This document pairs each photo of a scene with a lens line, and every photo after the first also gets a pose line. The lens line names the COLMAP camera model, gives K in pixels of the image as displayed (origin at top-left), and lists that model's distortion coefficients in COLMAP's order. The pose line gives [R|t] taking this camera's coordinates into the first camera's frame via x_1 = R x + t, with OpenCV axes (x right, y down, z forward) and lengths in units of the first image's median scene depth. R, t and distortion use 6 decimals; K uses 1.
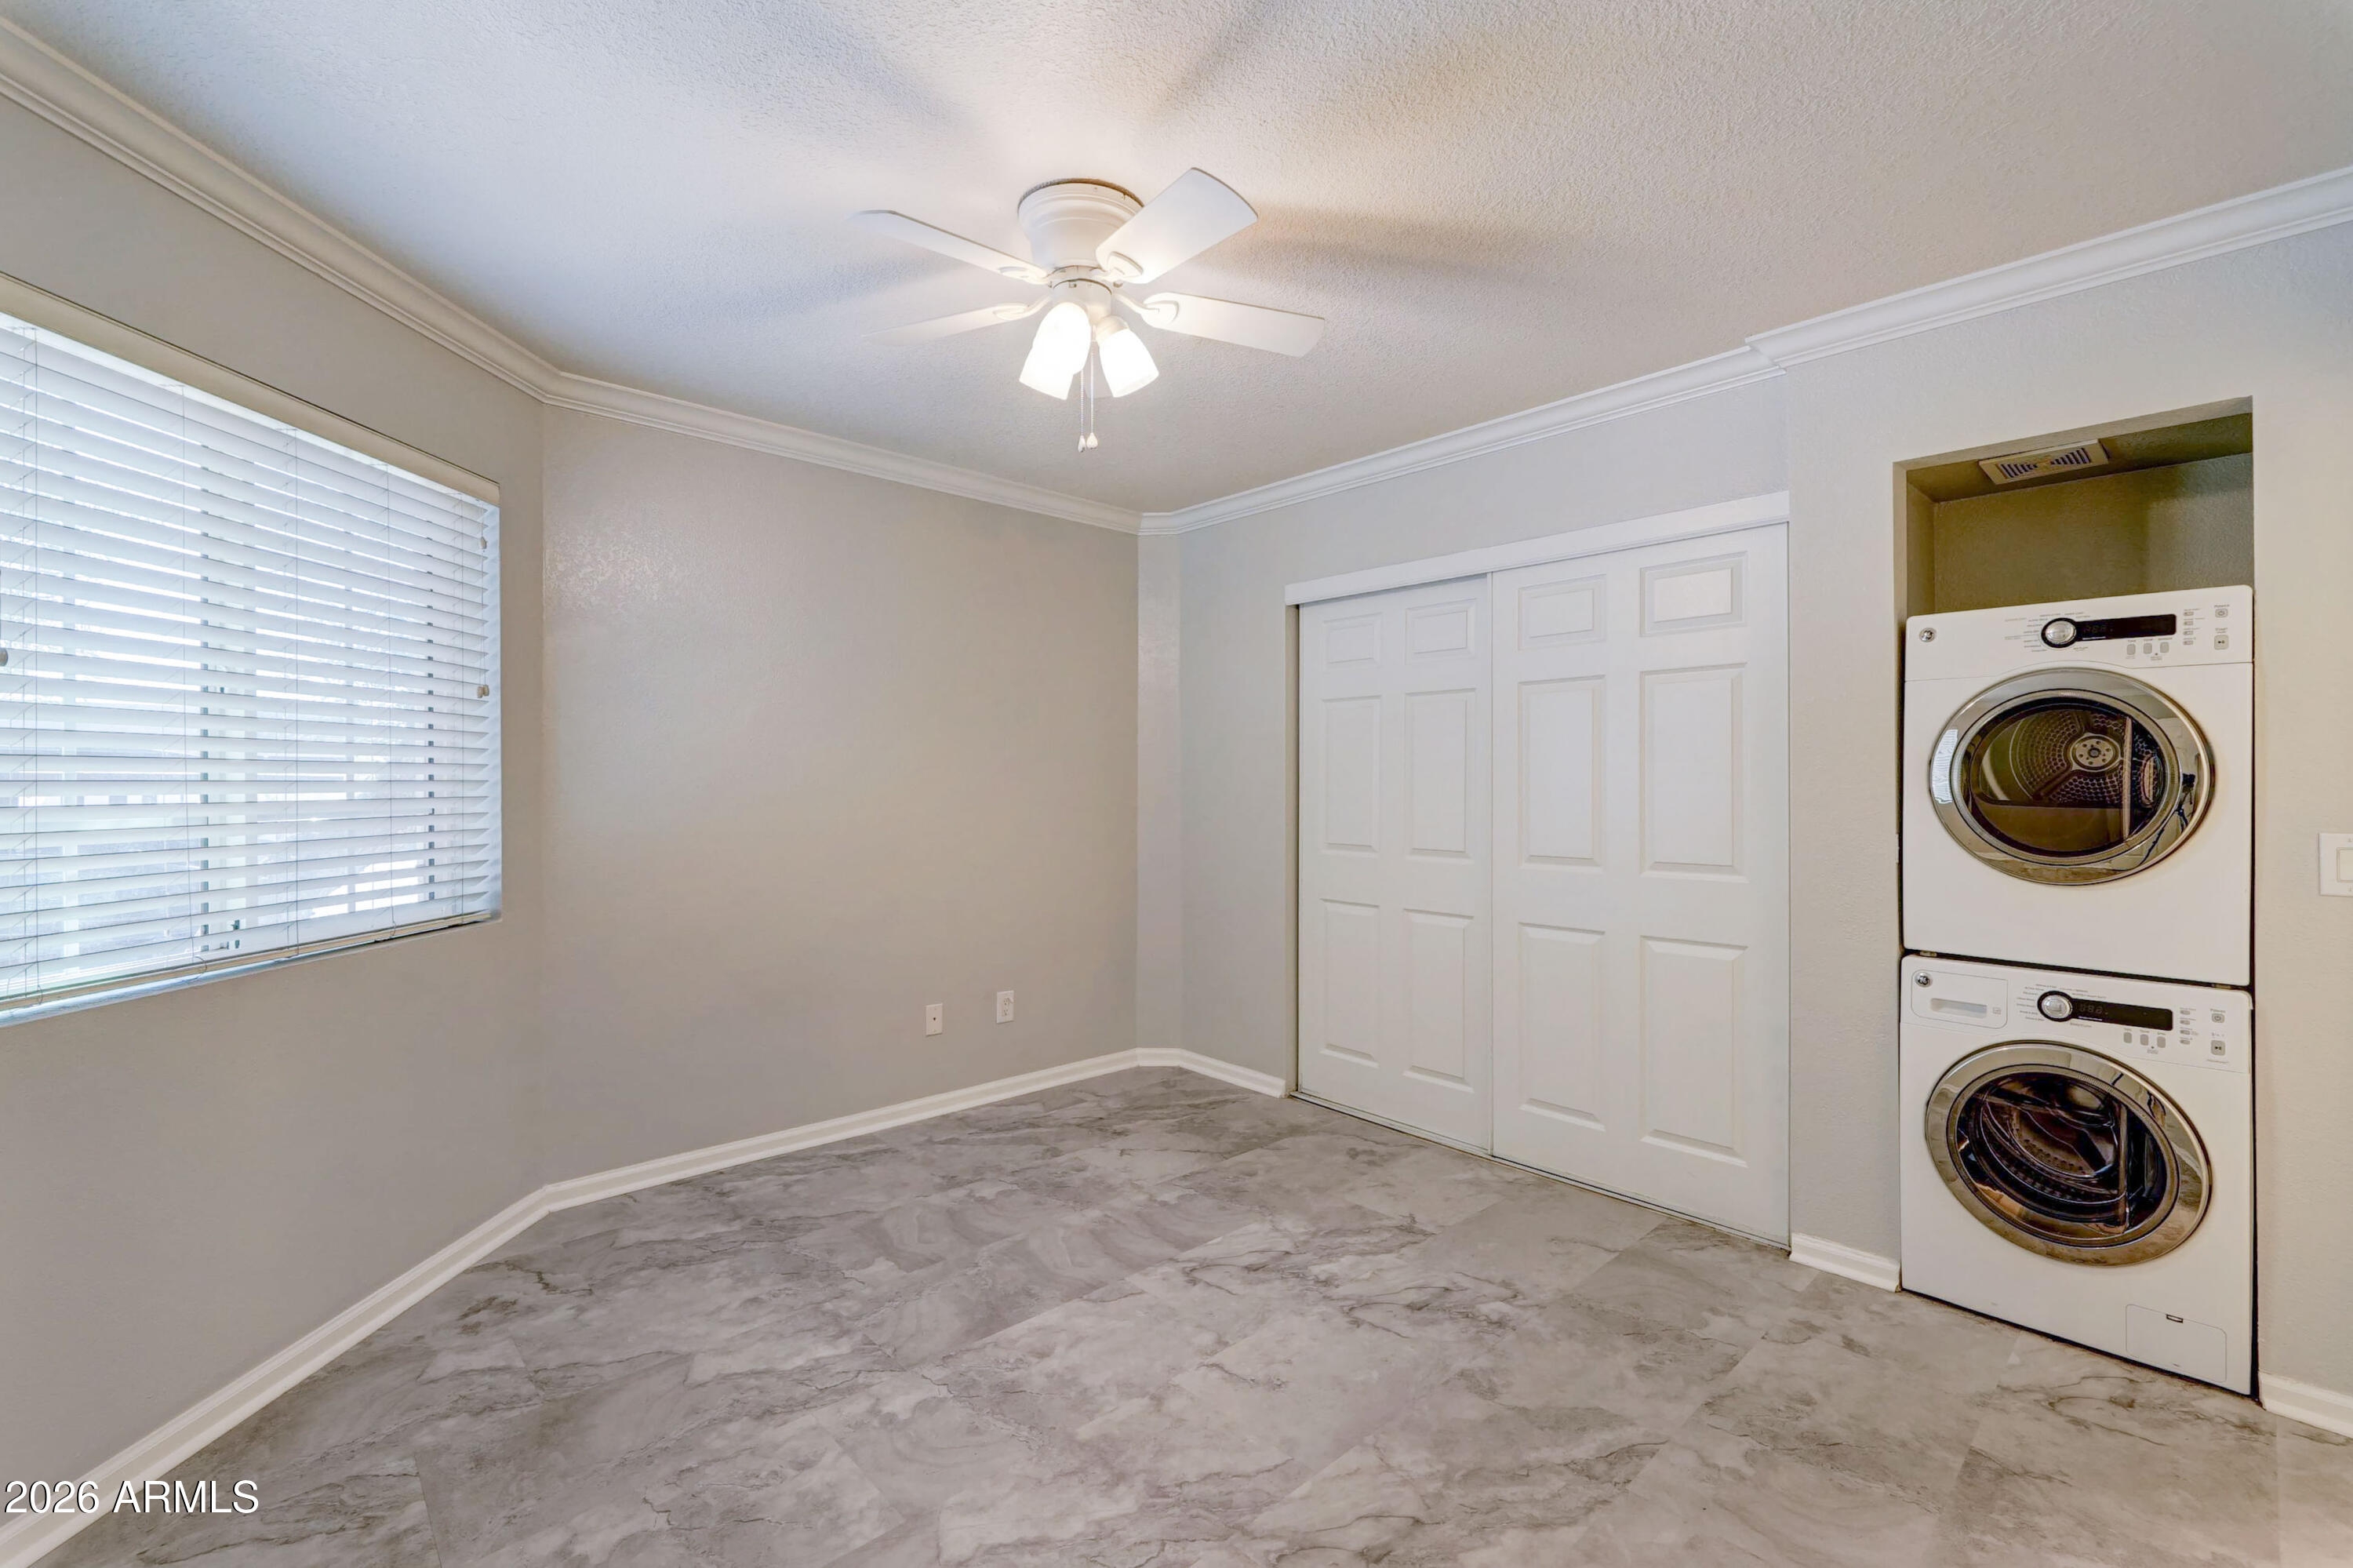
lens RADIAL K [[1010.7, 0, 1176.5], [0, 1010.7, 784.0], [0, 0, 1]] dist [-0.001377, -0.000130]
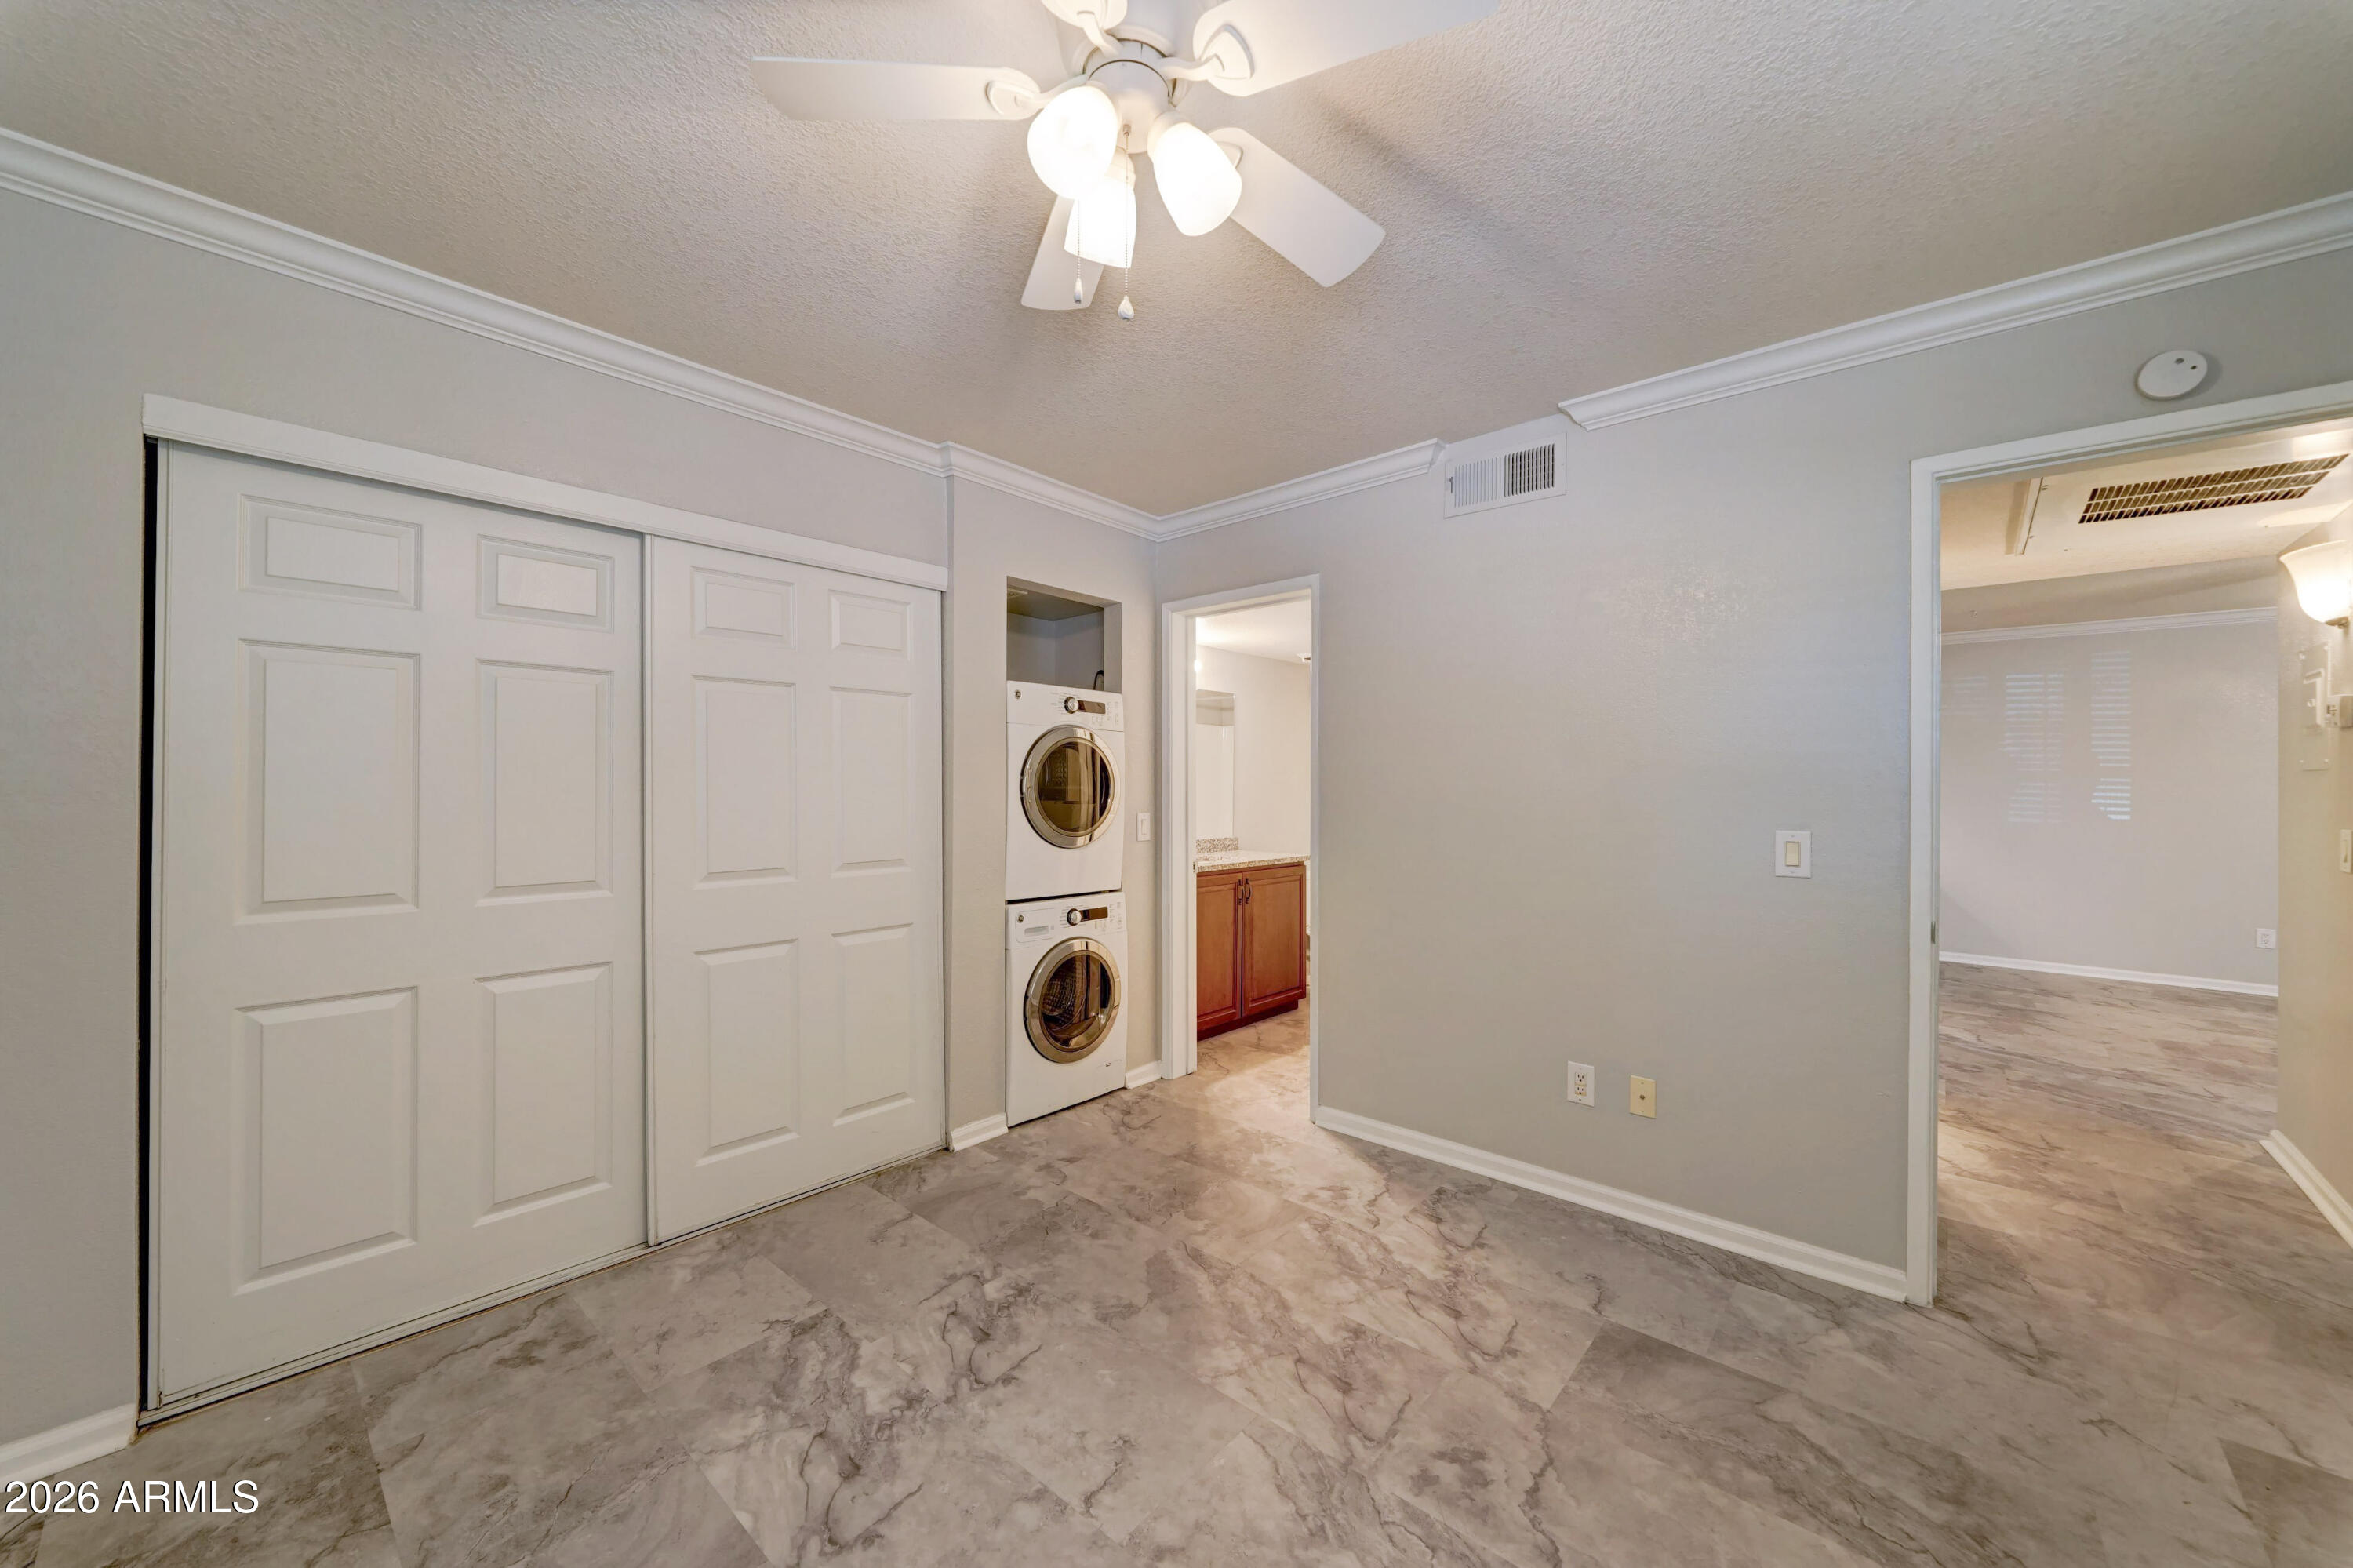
lens RADIAL K [[881.1, 0, 1178.0], [0, 881.1, 776.6], [0, 0, 1]] dist [-0.002464, 0.000028]
pose [[-0.111992, 0.012477, 0.993631, -0.664575], [0.000160, 0.999921, -0.012538, -0.005325], [-0.993709, -0.001246, -0.111985, 0.970325]]
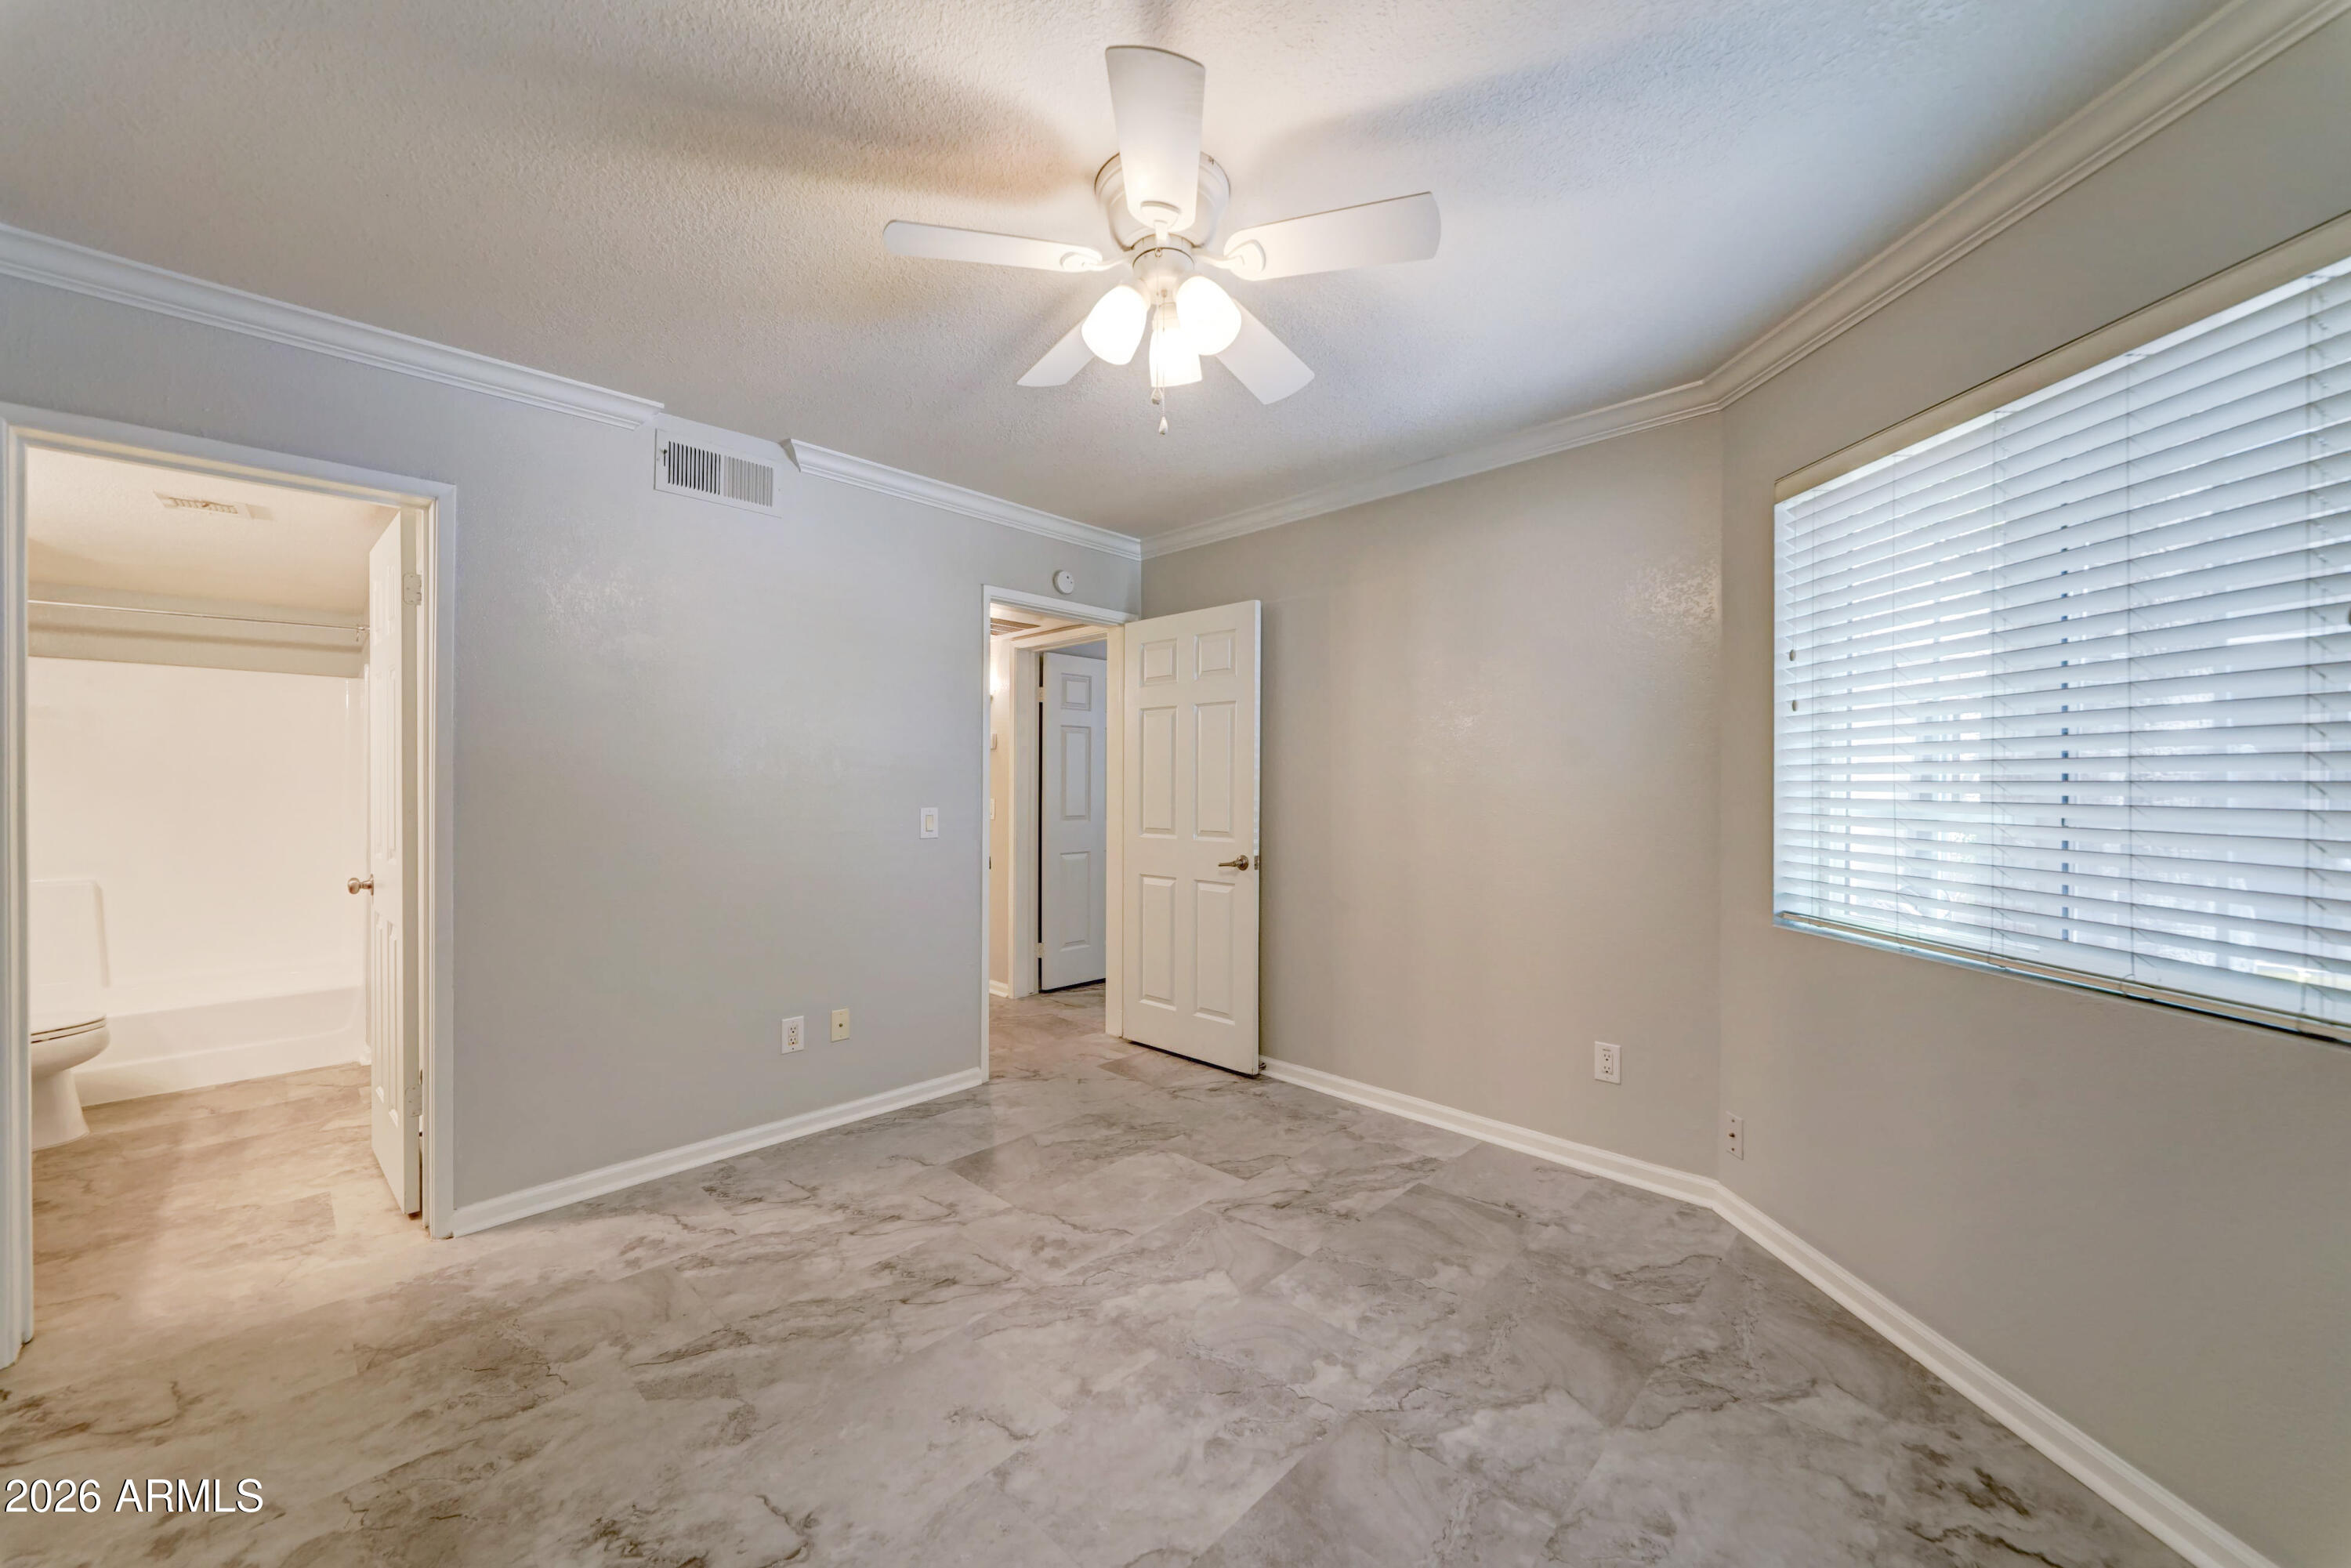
lens RADIAL K [[879.6, 0, 1201.8], [0, 879.6, 781.9], [0, 0, 1]] dist [0.000441, 0.000222]
pose [[-0.995793, 0.001126, -0.091629, -0.051129], [0.000654, 0.999986, 0.005177, -0.007880], [0.091634, 0.005095, -0.995780, 1.719824]]
